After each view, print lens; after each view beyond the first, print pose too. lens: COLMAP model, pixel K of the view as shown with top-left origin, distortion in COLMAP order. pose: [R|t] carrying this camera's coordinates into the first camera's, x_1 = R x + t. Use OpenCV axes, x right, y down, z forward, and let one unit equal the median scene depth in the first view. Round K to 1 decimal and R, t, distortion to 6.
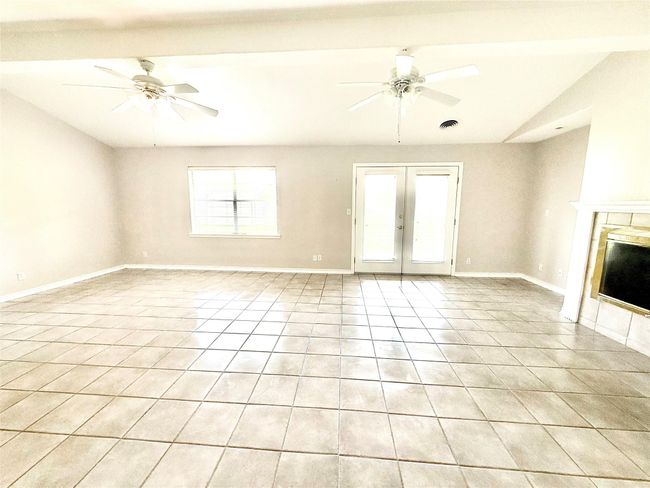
lens RADIAL K [[260.6, 0, 324.4], [0, 260.6, 245.6], [0, 0, 1]] dist [0.004829, 0.000167]
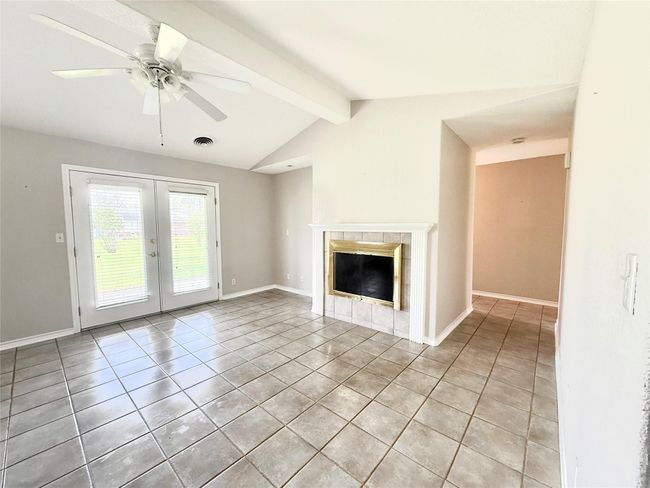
lens RADIAL K [[260.6, 0, 320.7], [0, 260.6, 245.8], [0, 0, 1]] dist [0.004829, 0.000167]
pose [[0.605554, -0.067805, 0.792910, -0.041416], [0.126372, 0.991914, -0.011689, -0.033598], [-0.785706, 0.107281, 0.609226, 0.165616]]
